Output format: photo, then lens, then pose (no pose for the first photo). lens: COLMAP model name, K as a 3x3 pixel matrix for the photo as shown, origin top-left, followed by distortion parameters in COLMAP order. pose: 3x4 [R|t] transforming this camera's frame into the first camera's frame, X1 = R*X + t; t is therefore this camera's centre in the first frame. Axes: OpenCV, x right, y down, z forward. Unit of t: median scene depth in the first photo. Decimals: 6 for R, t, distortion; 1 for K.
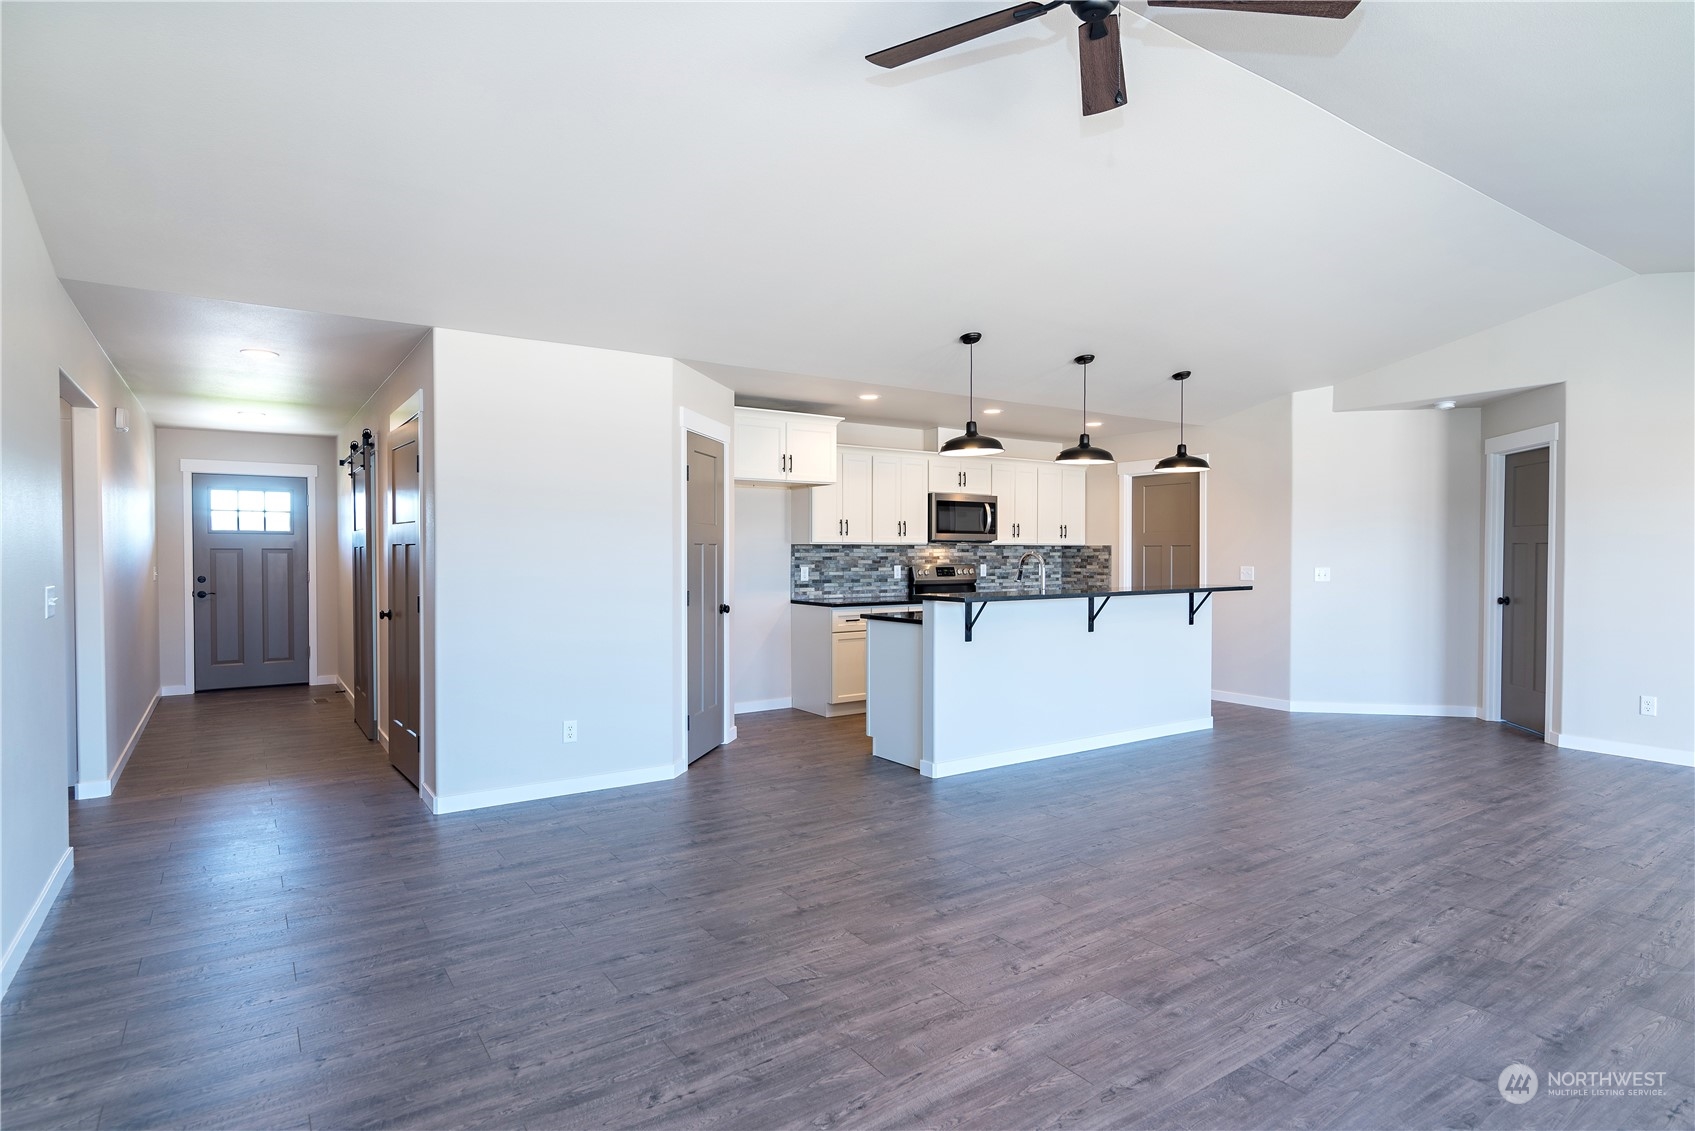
lens RADIAL K [[897.4, 0, 852.8], [0, 897.4, 626.7], [0, 0, 1]] dist [-0.000988, 0.000471]
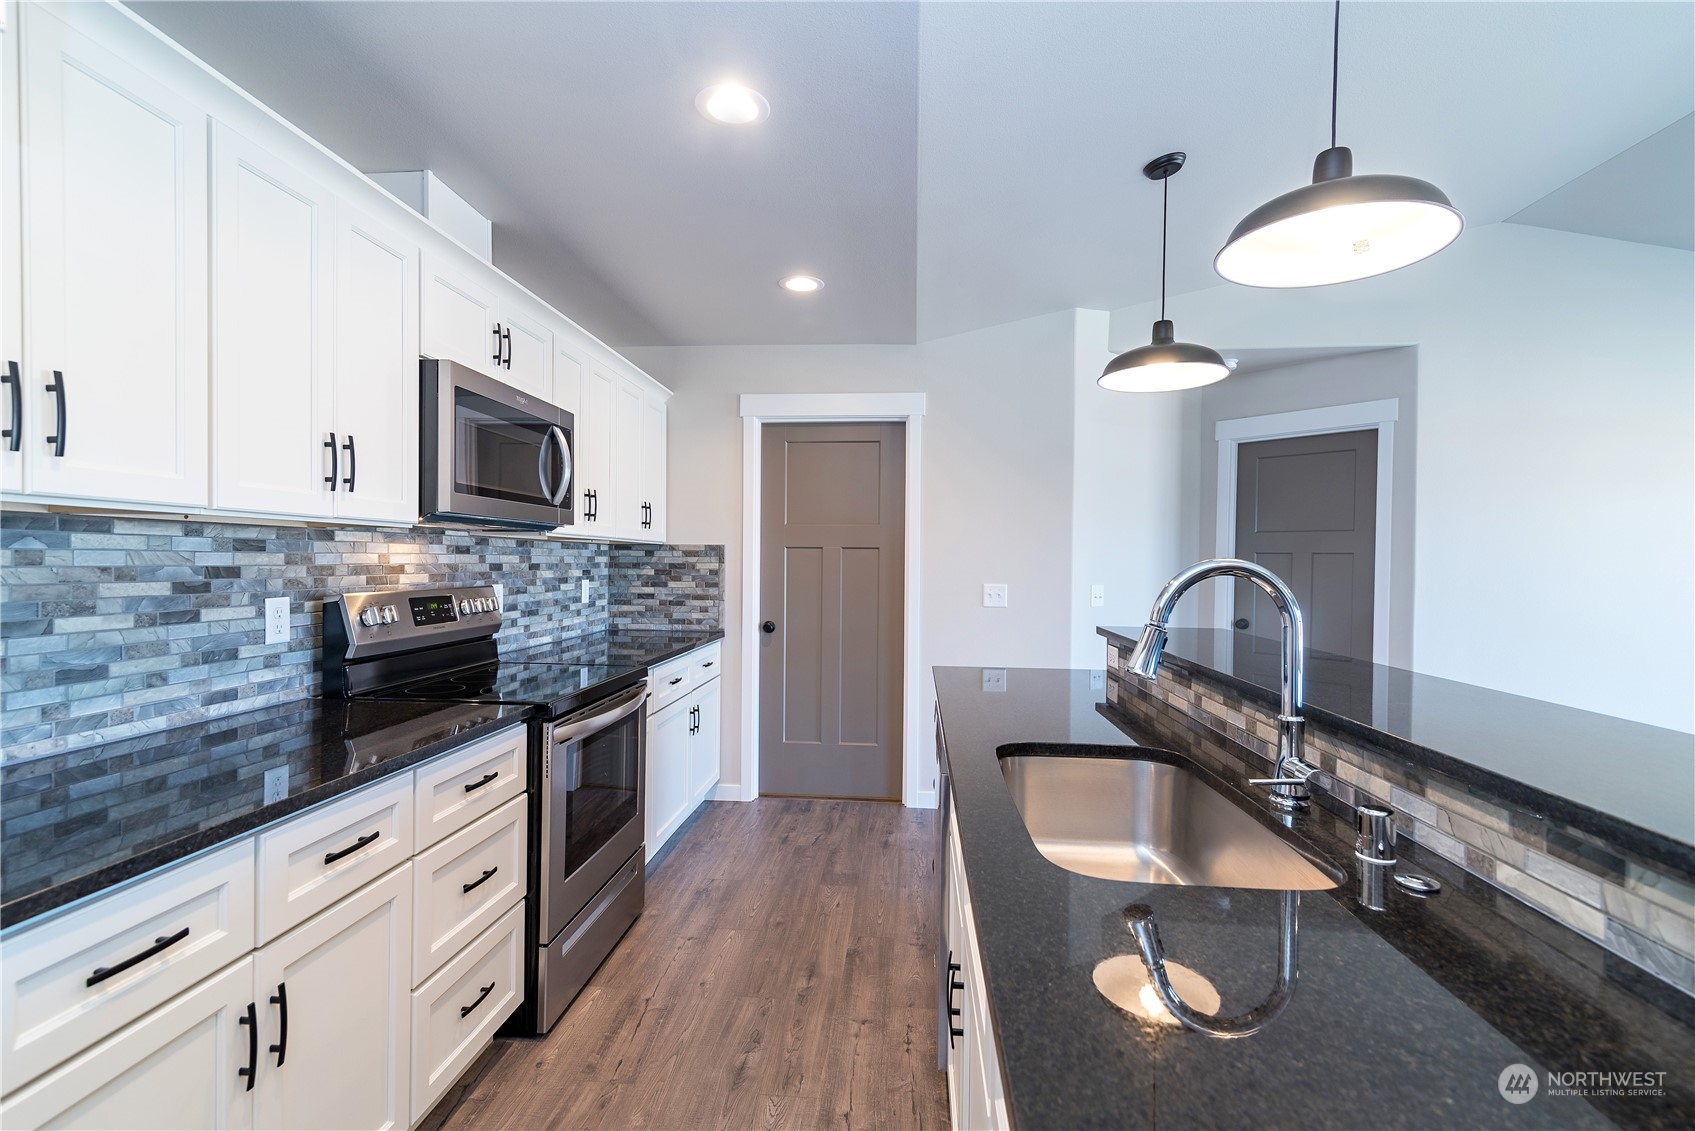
lens RADIAL K [[767.4, 0, 838.1], [0, 767.4, 566.8], [0, 0, 1]] dist [0.006610, -0.001492]
pose [[0.644394, -0.000483, 0.764694, -0.026773], [0.053754, 0.997555, -0.044667, -0.069494], [-0.762802, 0.069889, 0.642844, 0.854689]]
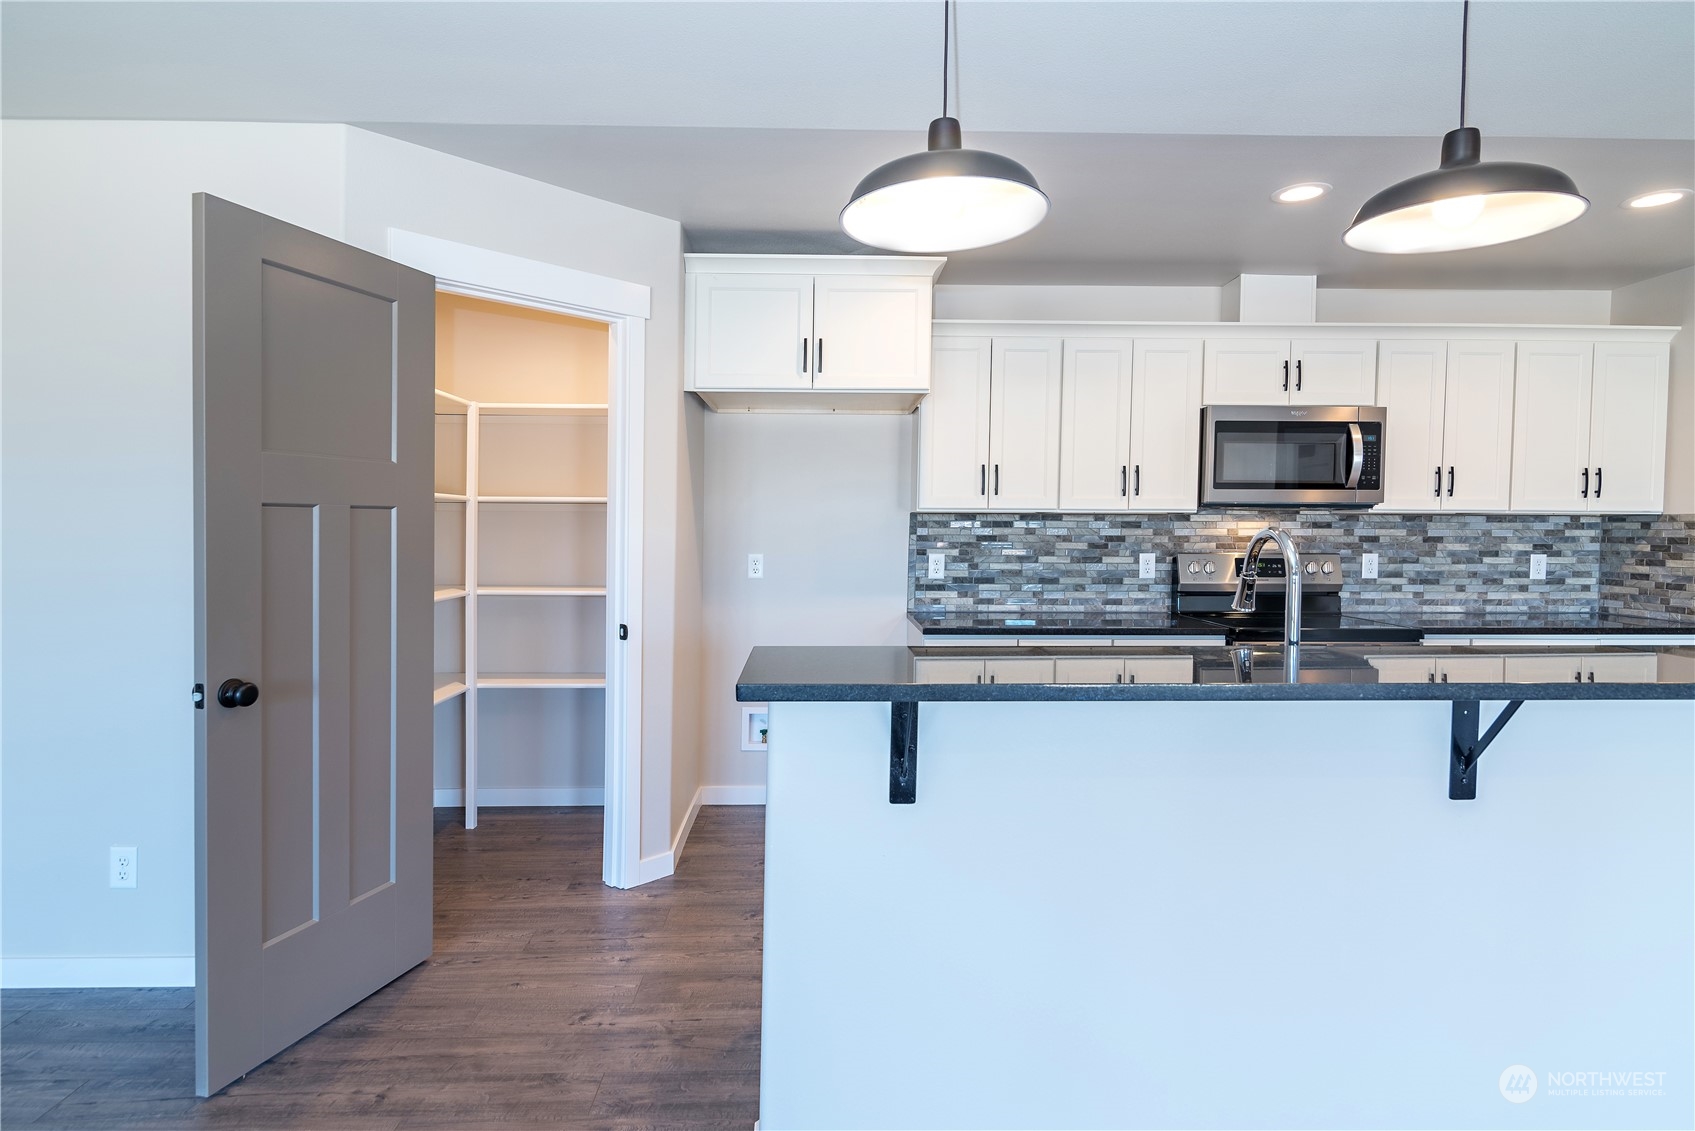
lens RADIAL K [[897.4, 0, 857.1], [0, 897.4, 591.8], [0, 0, 1]] dist [-0.000988, 0.000471]
pose [[0.837005, 0.042839, -0.545515, 0.231428], [-0.049077, 0.998790, 0.003133, -0.047904], [0.544989, 0.024150, 0.838095, 0.579242]]
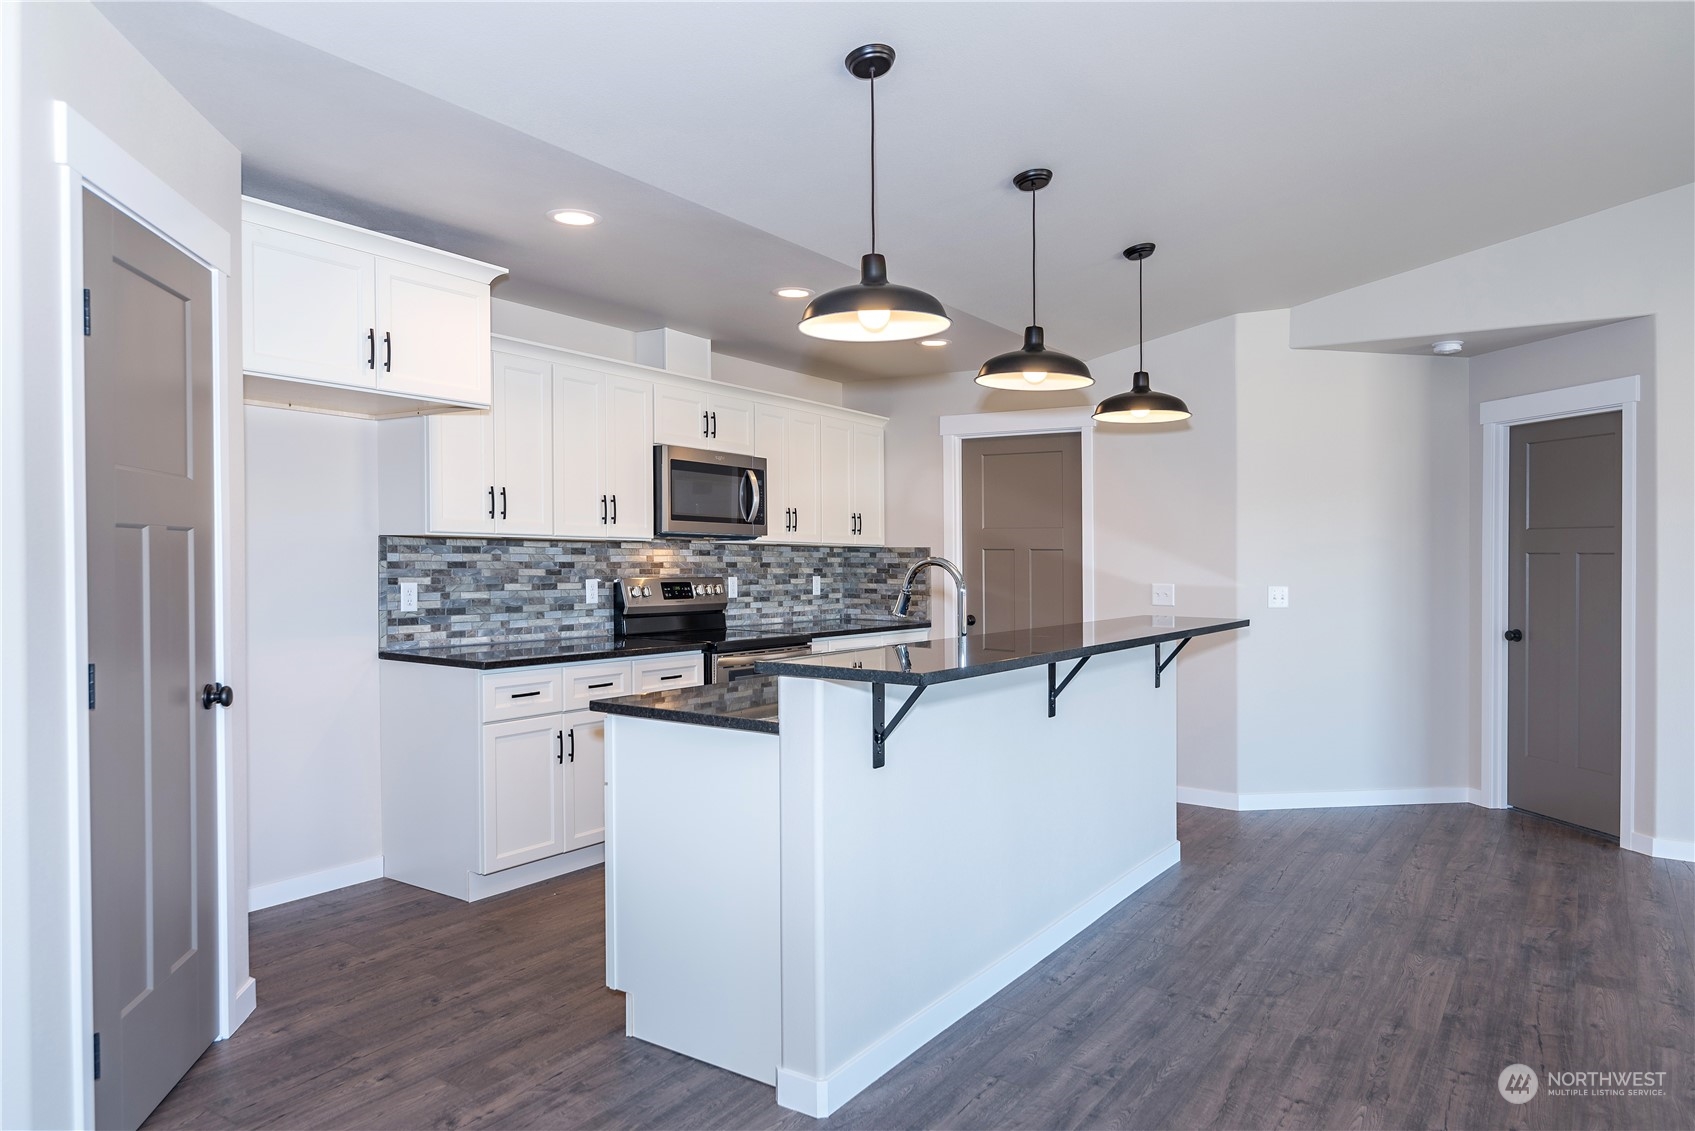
lens RADIAL K [[1088.9, 0, 832.3], [0, 1088.9, 619.2], [0, 0, 1]] dist [0.008729, -0.009230]
pose [[0.934023, -0.011270, 0.357036, -0.057155], [0.020974, 0.999508, -0.023319, -0.032264], [-0.356597, 0.029269, 0.933800, 0.424617]]
